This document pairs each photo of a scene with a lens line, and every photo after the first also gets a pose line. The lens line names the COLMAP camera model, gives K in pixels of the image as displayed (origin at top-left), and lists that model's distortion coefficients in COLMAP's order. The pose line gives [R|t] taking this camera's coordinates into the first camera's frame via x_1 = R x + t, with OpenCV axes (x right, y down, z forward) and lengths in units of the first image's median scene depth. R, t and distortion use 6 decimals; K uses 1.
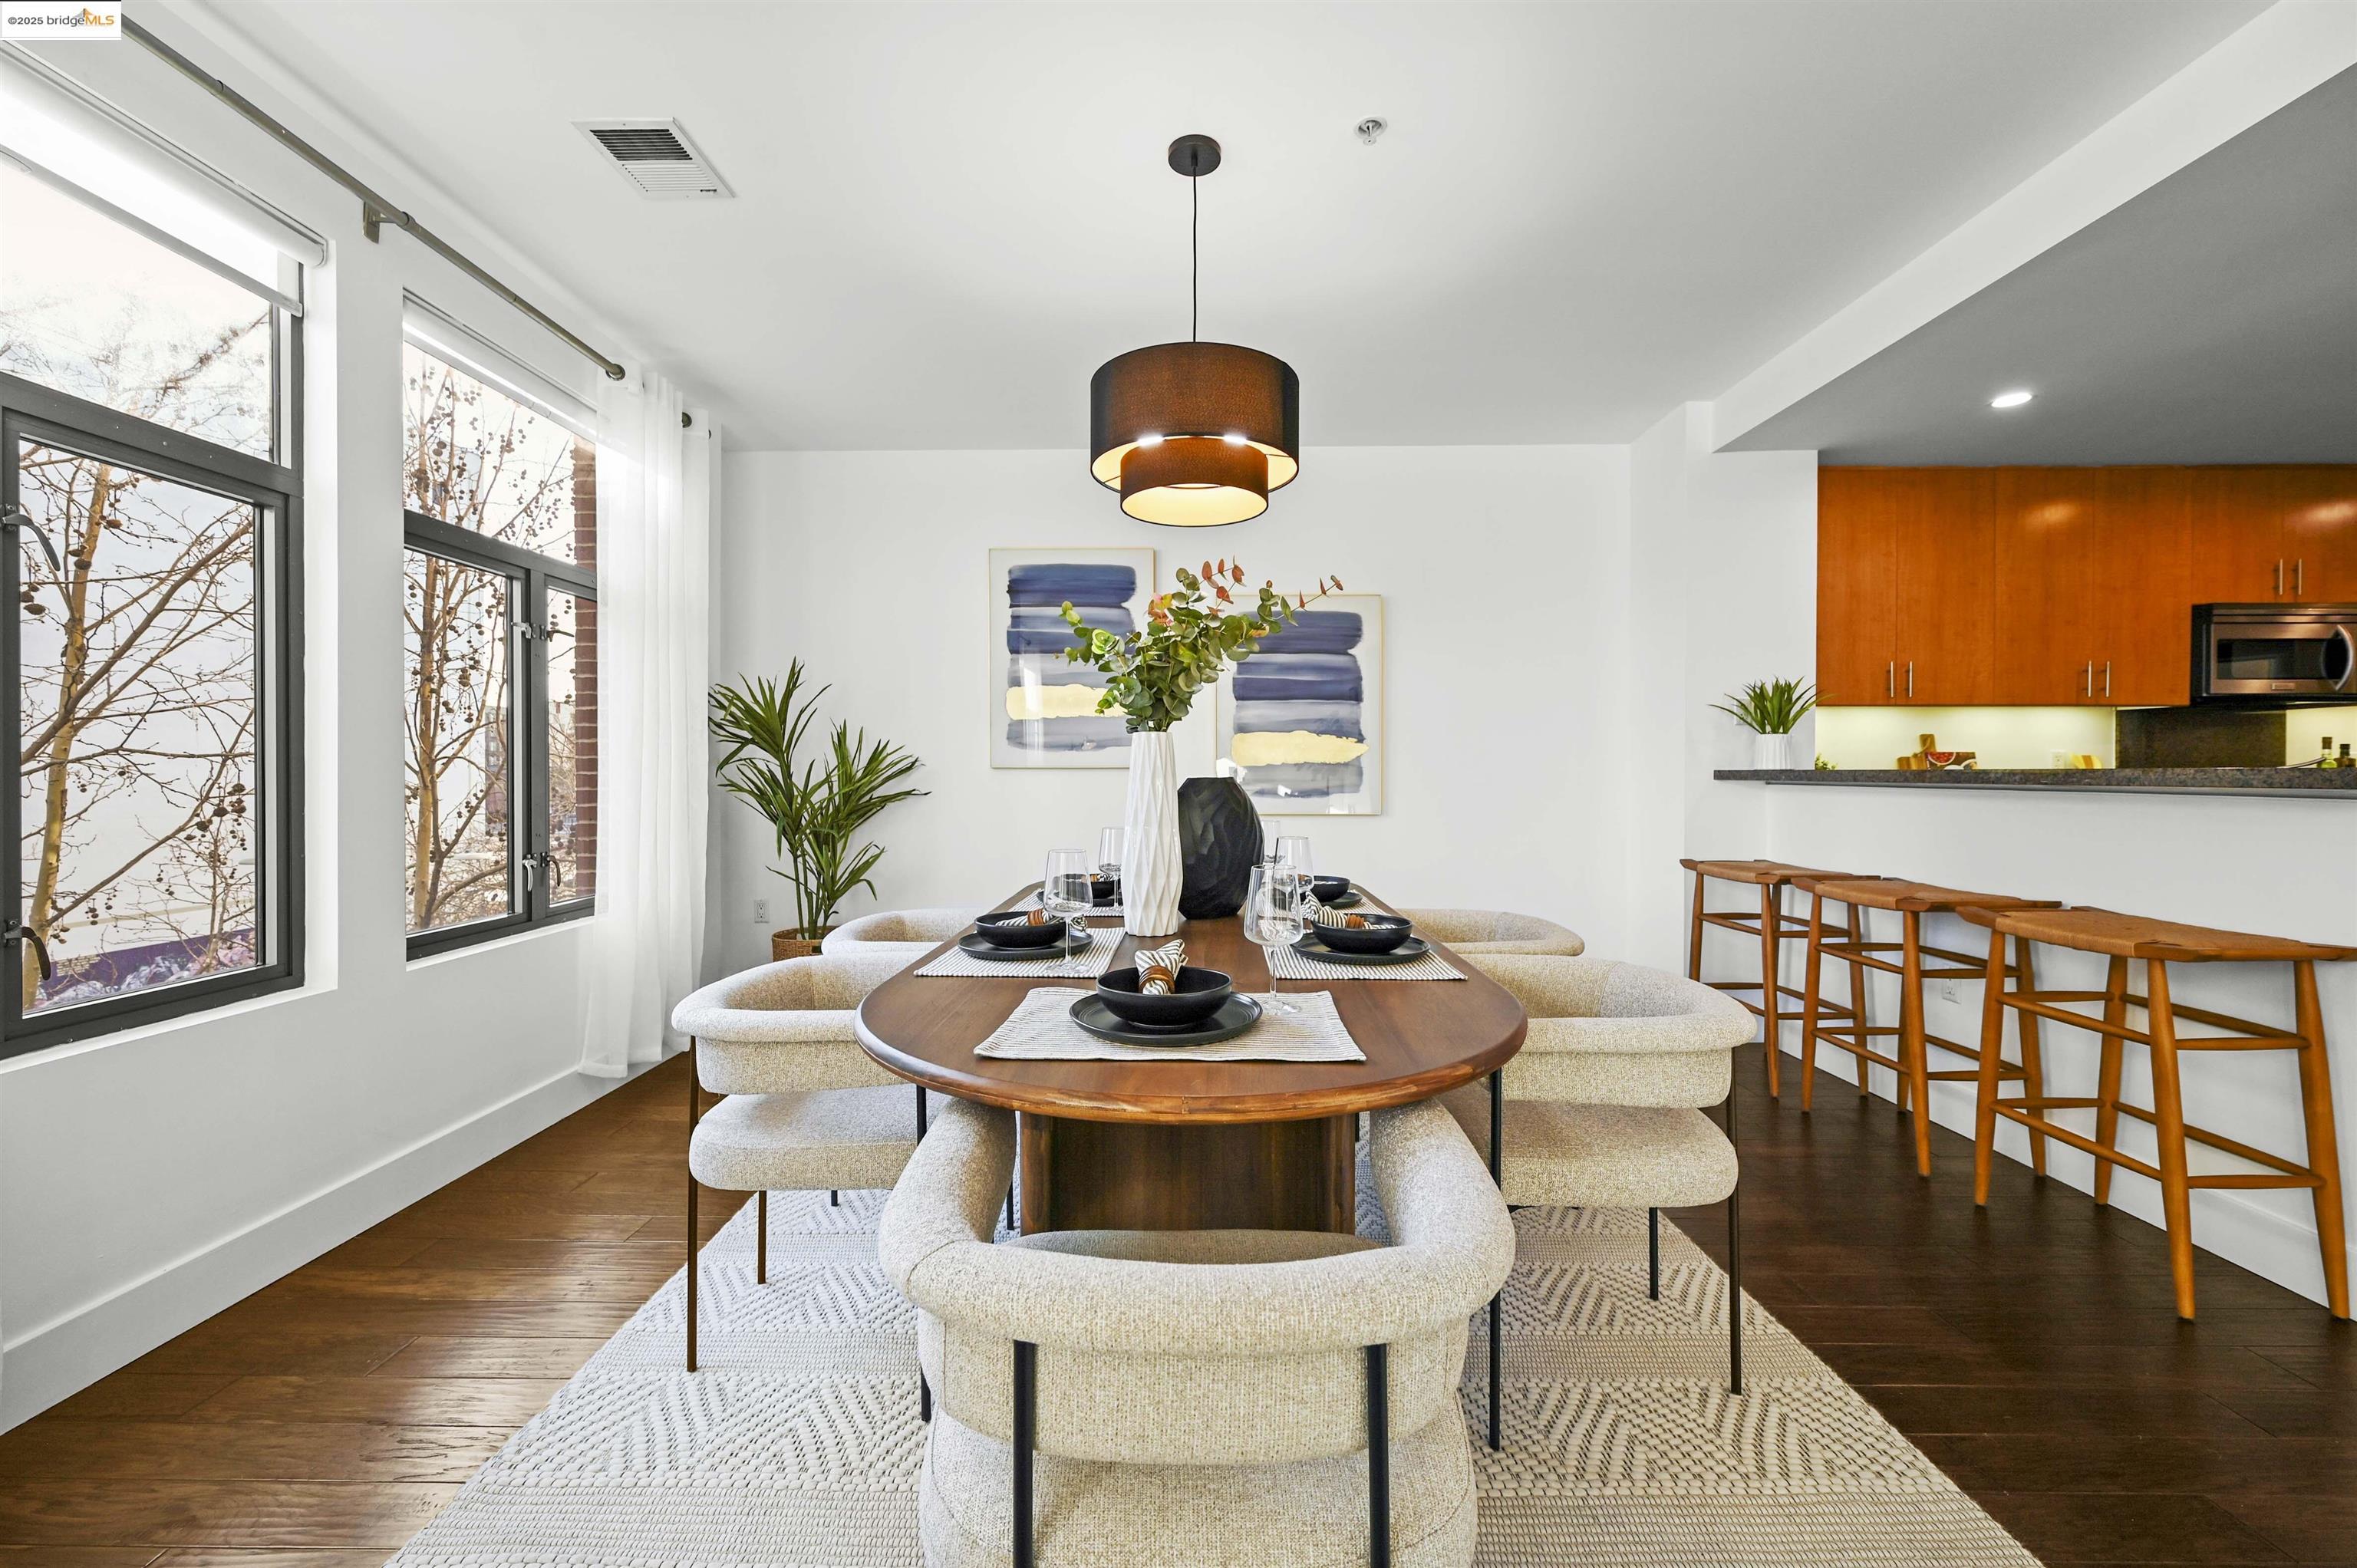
lens RADIAL K [[1069.9, 0, 1195.8], [0, 1069.9, 763.4], [0, 0, 1]] dist [-0.000280, 0.000226]
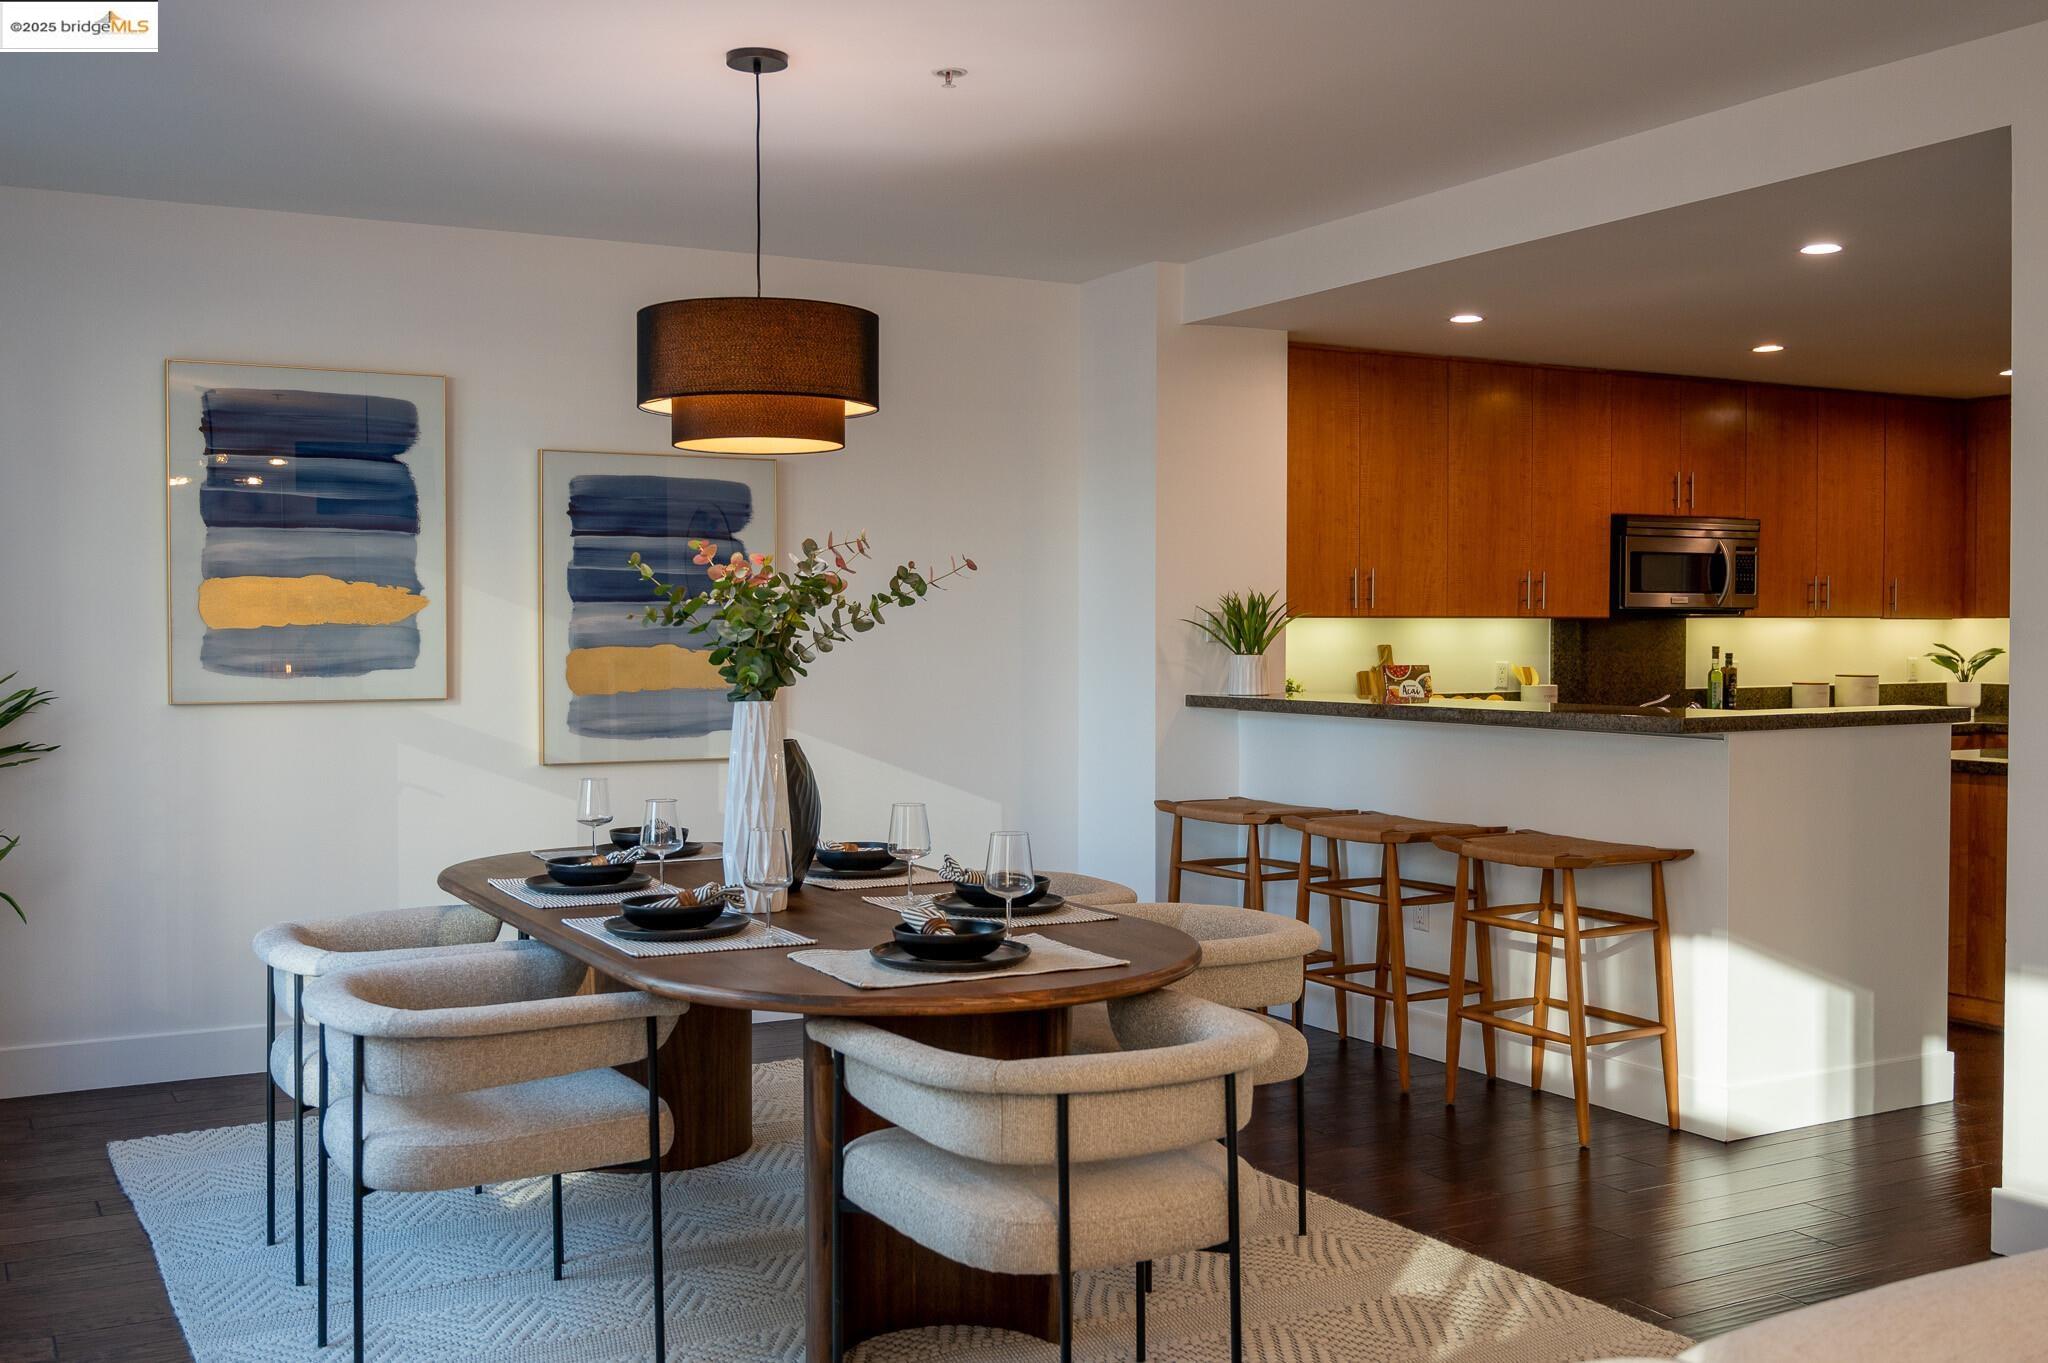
lens RADIAL K [[1995.2, 0, 1144.6], [0, 1995.2, 683.9], [0, 0, 1]] dist [0.010559, 0.007985]
pose [[0.875462, -0.018712, 0.482925, -0.394385], [0.004576, 0.999526, 0.030435, -0.063652], [-0.483266, -0.024435, 0.875133, -0.477773]]
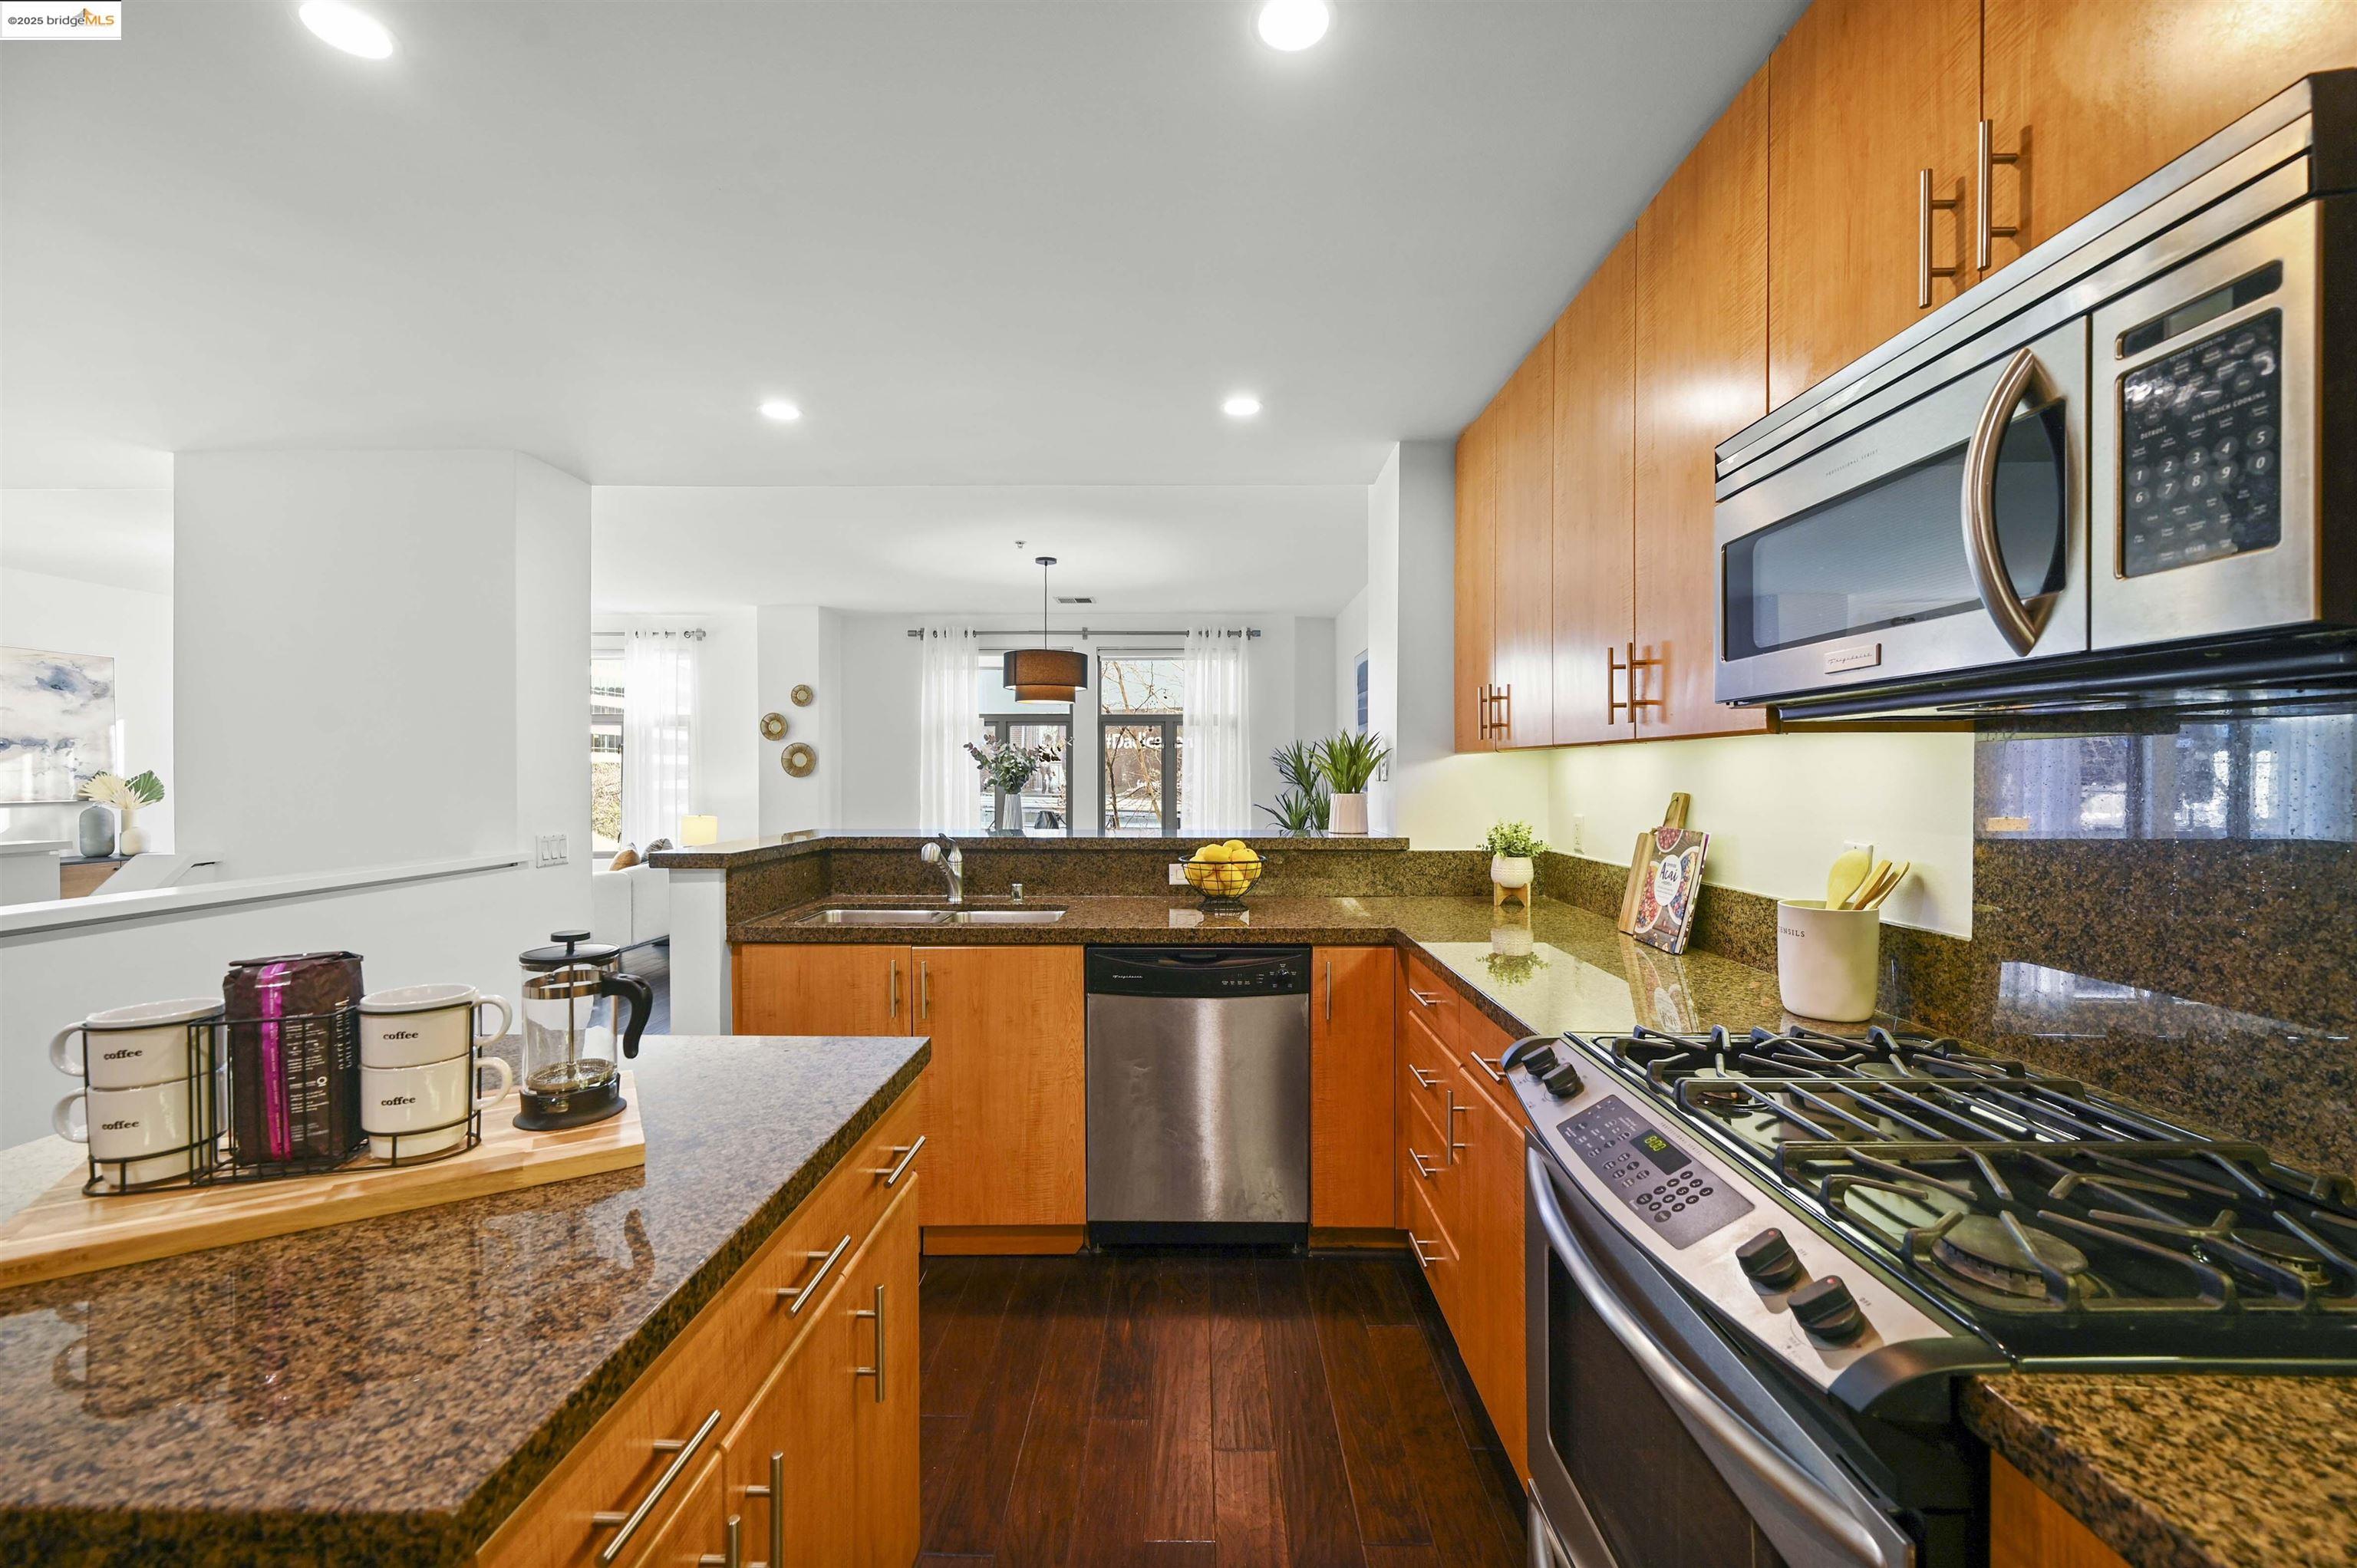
lens RADIAL K [[940.8, 0, 1143.6], [0, 940.8, 776.6], [0, 0, 1]] dist [-0.000599, 0.000007]
pose [[-0.065934, -0.001747, -0.997822, 1.561679], [0.004475, 0.999988, -0.002047, -0.049842], [0.997814, -0.004600, -0.065926, 1.024443]]
